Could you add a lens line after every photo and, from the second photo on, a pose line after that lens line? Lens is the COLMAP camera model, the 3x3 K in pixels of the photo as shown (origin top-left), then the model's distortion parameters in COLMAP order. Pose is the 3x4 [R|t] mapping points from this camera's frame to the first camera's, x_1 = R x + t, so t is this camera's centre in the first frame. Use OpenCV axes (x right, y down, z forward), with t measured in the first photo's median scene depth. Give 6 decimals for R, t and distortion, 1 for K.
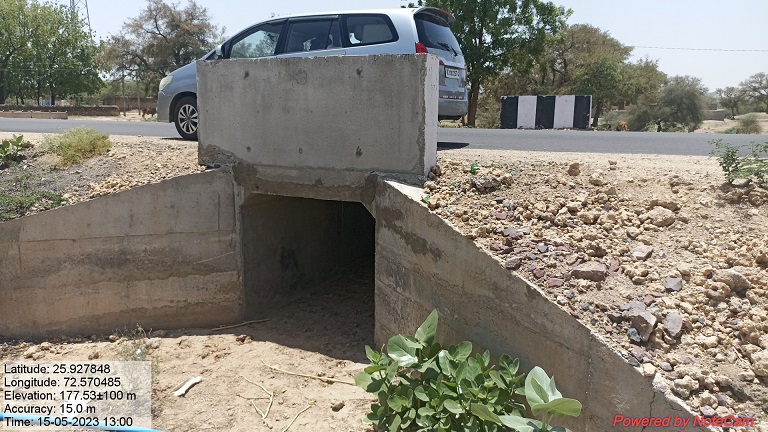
lens RADIAL K [[567.2, 0, 379.6], [0, 567.2, 217.9], [0, 0, 1]] dist [0.056350, -0.074236]
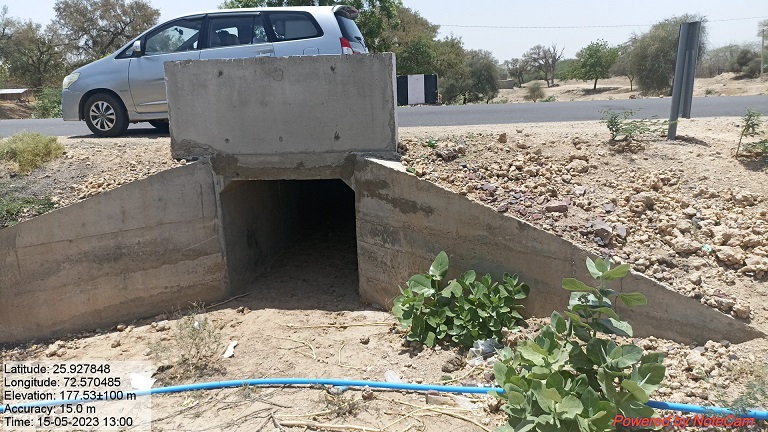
lens RADIAL K [[567.2, 0, 379.6], [0, 567.2, 217.9], [0, 0, 1]] dist [0.056350, -0.074236]
pose [[0.949835, -0.112233, 0.291920, -0.310209], [0.101845, 0.993513, 0.050594, 0.002444], [-0.295705, -0.018326, 0.955104, -0.160026]]
